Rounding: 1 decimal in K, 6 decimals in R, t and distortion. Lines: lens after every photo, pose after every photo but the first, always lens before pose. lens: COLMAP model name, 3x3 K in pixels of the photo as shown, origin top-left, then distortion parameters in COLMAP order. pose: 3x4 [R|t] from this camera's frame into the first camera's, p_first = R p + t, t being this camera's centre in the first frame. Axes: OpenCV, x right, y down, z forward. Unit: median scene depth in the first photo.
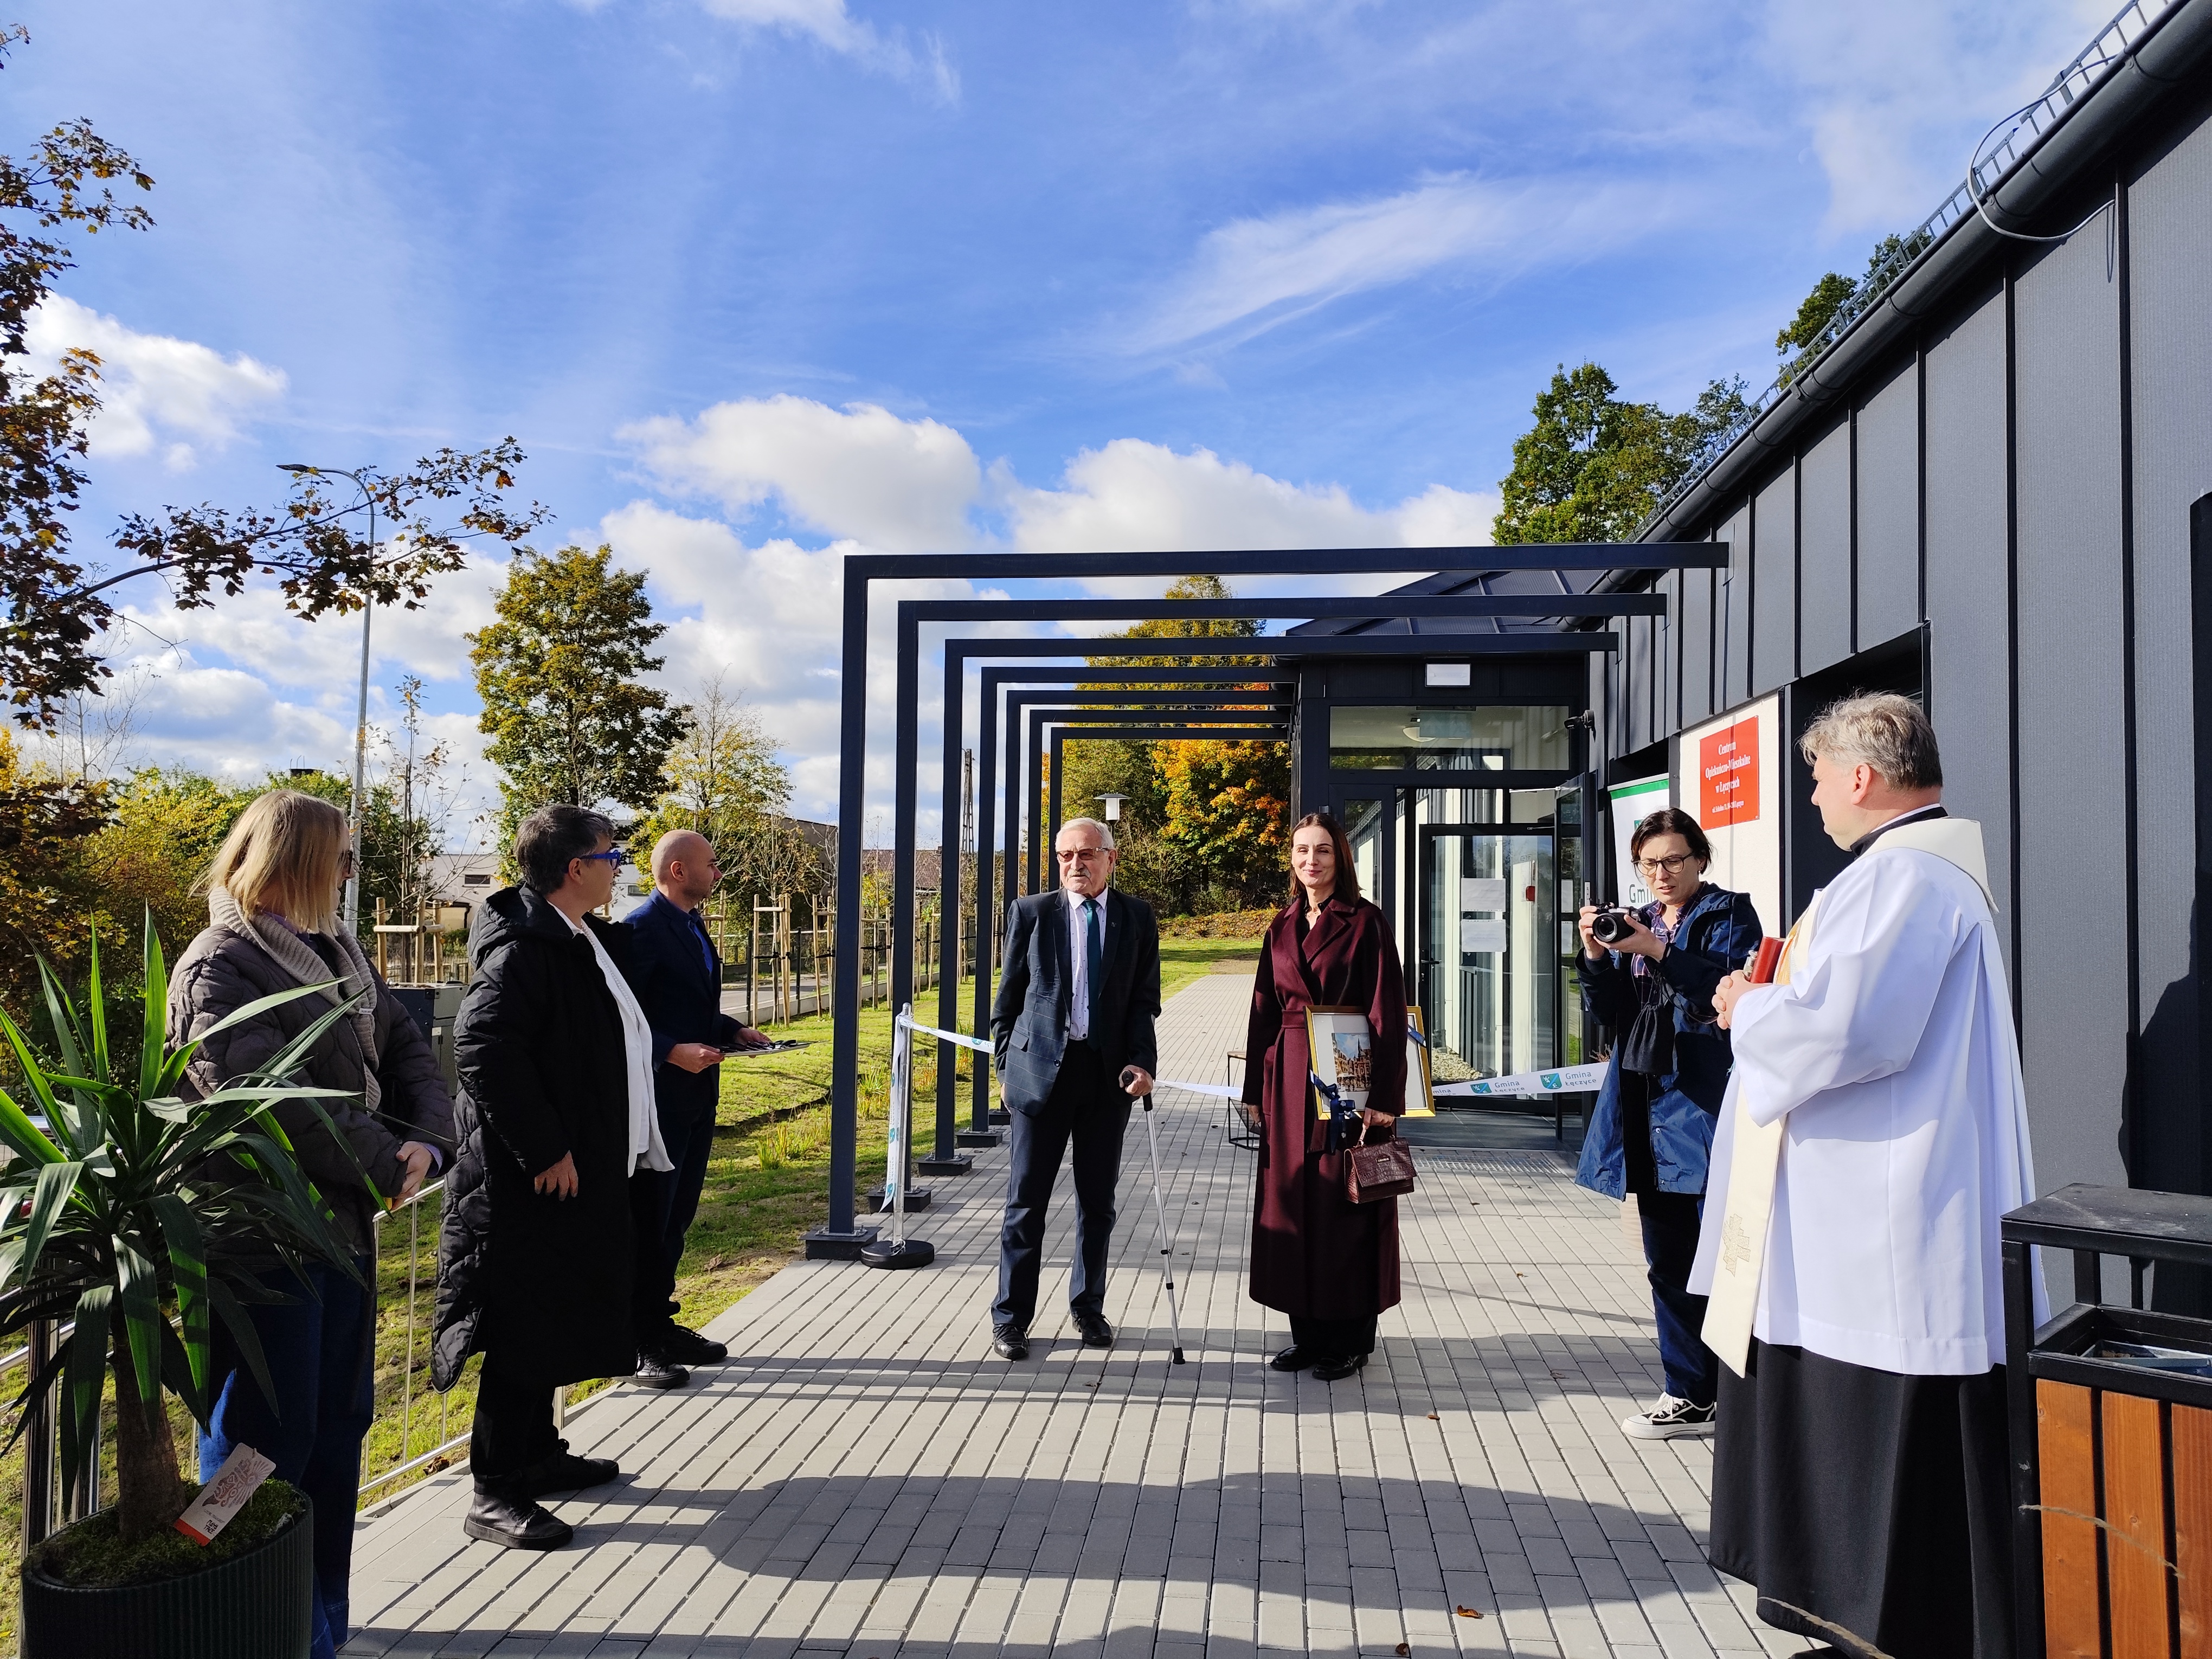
lens RADIAL K [[1558.3, 0, 1113.5], [0, 1558.3, 865.3], [0, 0, 1]] dist [0.117274, -0.153914]
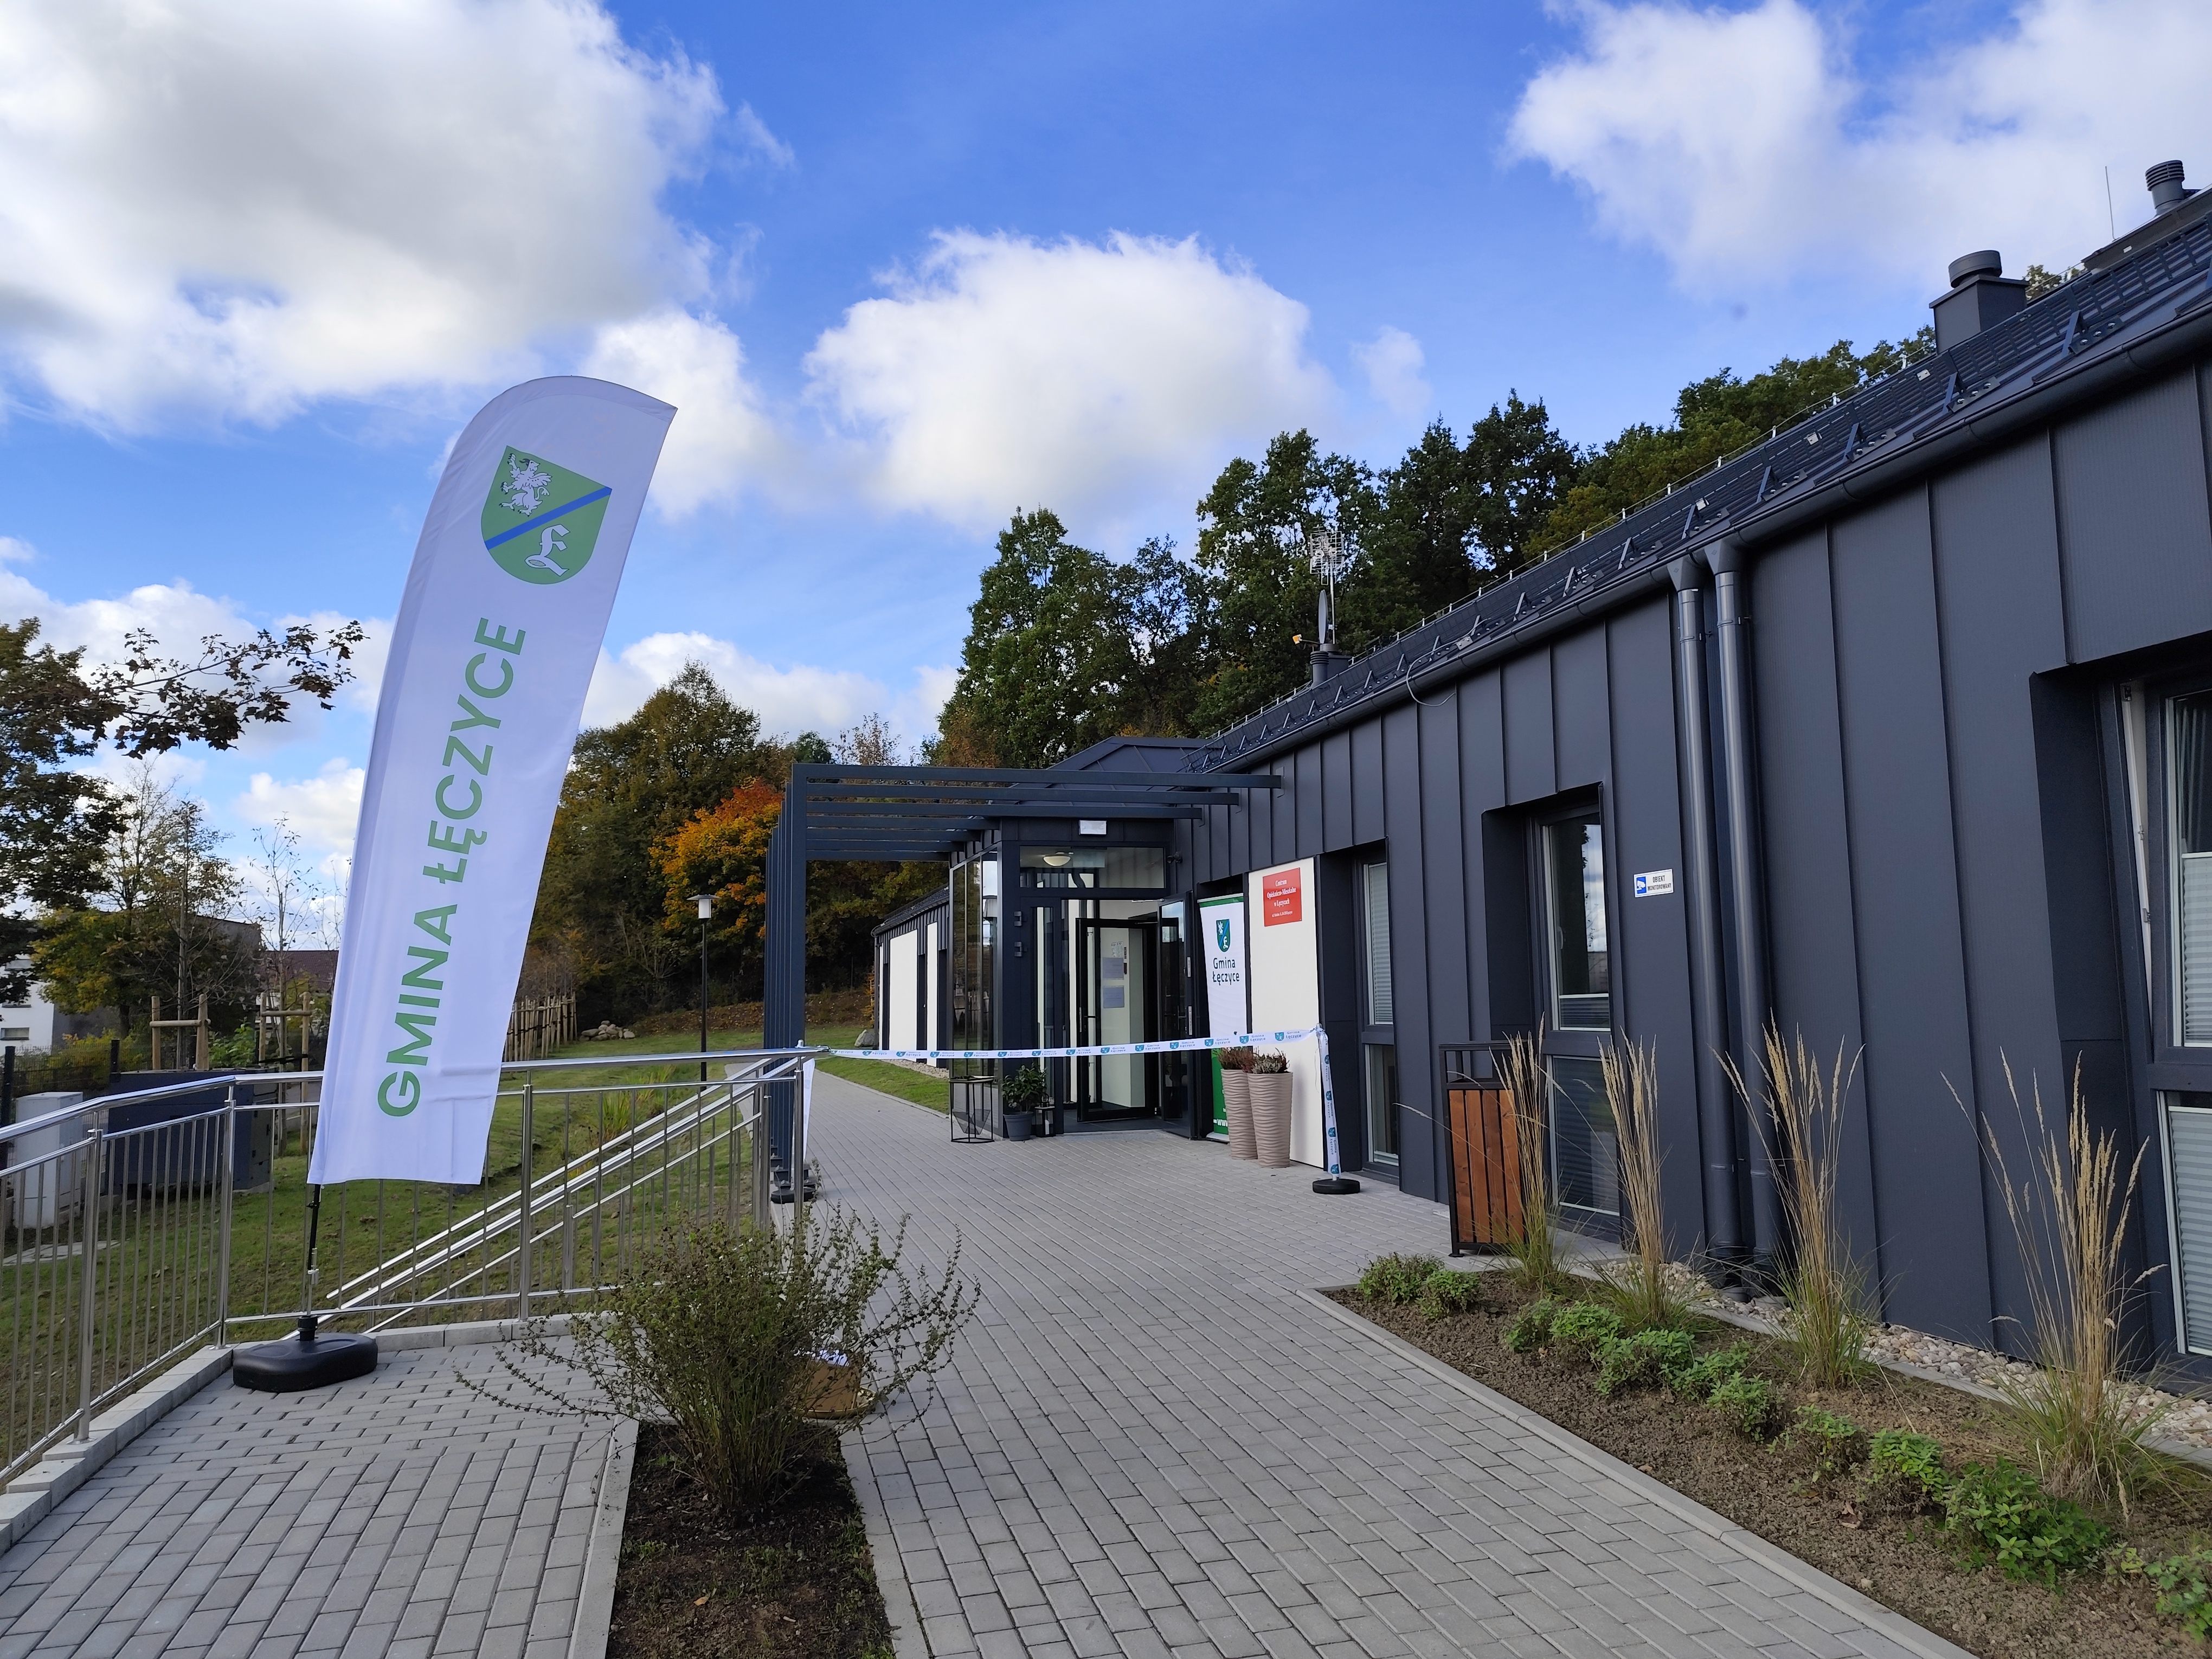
lens RADIAL K [[1558.3, 0, 1113.5], [0, 1558.3, 865.3], [0, 0, 1]] dist [0.117274, -0.153914]
pose [[0.940022, 0.004968, 0.341077, -0.044929], [0.015184, 0.998293, -0.056388, 0.000667], [-0.340775, 0.058185, 0.938343, -0.070153]]
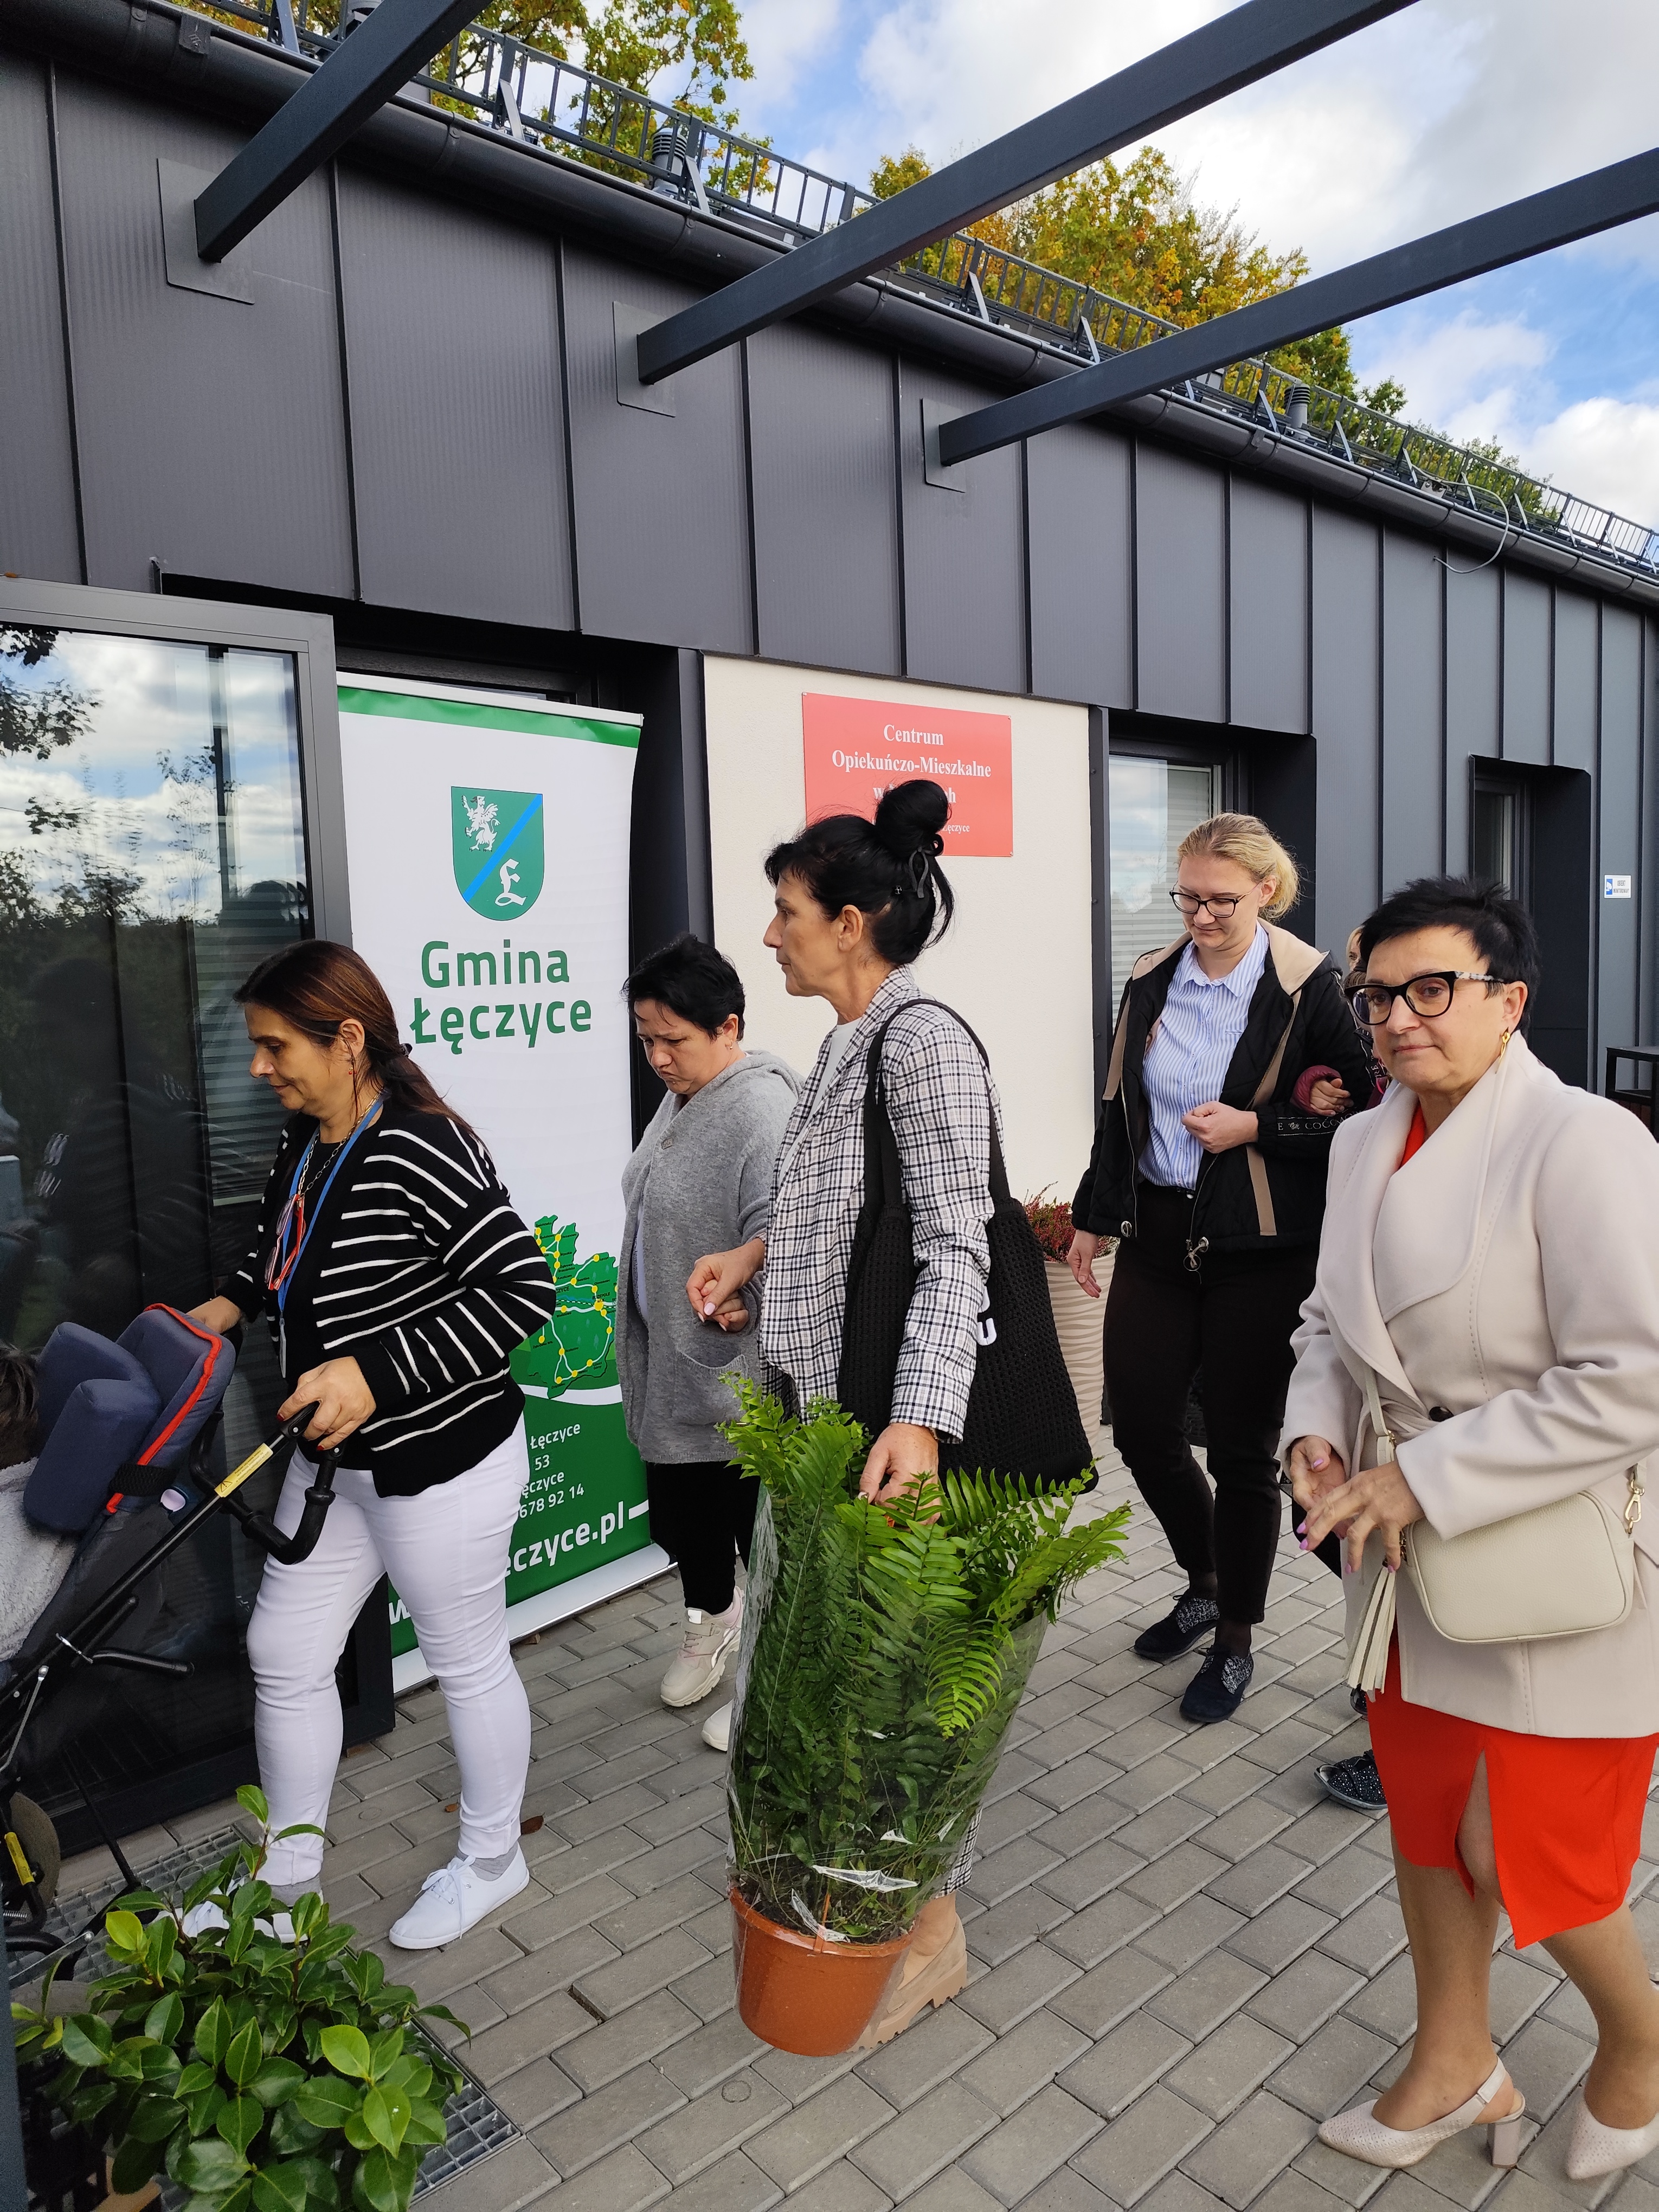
lens RADIAL K [[1558.3, 0, 829.5], [0, 1558.3, 1106.0], [0, 0, 1]] dist [0.117274, -0.153914]
pose [[-0.746756, -0.047400, 0.663406, -0.003633], [0.004903, 0.997038, 0.076756, 0.003031], [-0.665079, 0.060571, -0.744312, 0.155846]]
